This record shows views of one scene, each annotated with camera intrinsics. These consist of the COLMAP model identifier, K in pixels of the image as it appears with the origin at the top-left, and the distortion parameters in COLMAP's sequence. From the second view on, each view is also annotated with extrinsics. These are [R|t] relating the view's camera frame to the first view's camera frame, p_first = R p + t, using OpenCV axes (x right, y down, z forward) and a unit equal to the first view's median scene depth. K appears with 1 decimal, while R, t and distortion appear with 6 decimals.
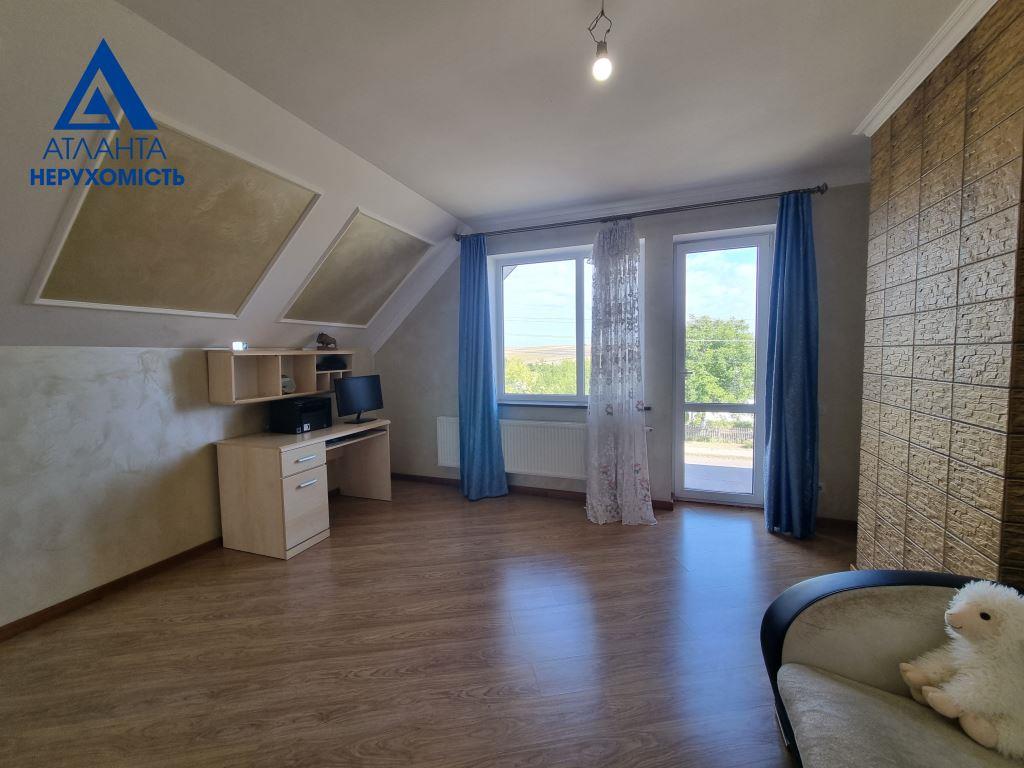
lens RADIAL K [[415.2, 0, 511.0], [0, 415.2, 382.5], [0, 0, 1]] dist [-0.001166, -0.000646]
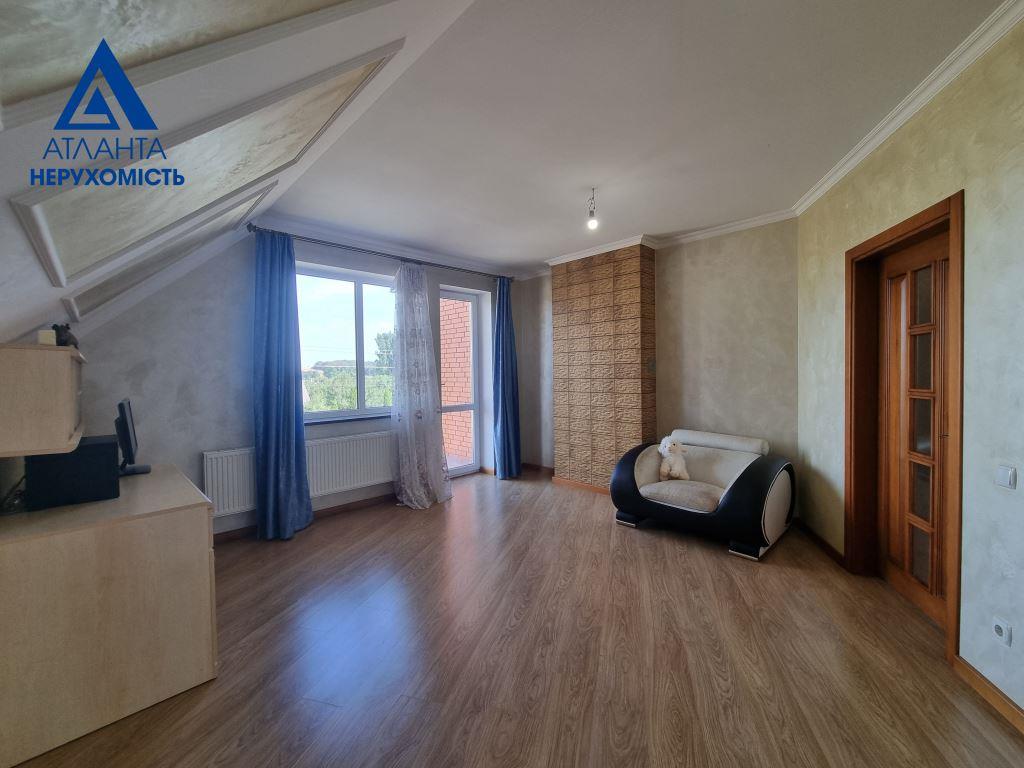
lens RADIAL K [[415.2, 0, 508.9], [0, 415.2, 381.7], [0, 0, 1]] dist [-0.001166, -0.000646]
pose [[0.424782, -0.008631, 0.905254, -0.757931], [0.072870, 0.997036, -0.024687, 0.018225], [-0.902358, 0.076452, 0.424152, 0.236284]]
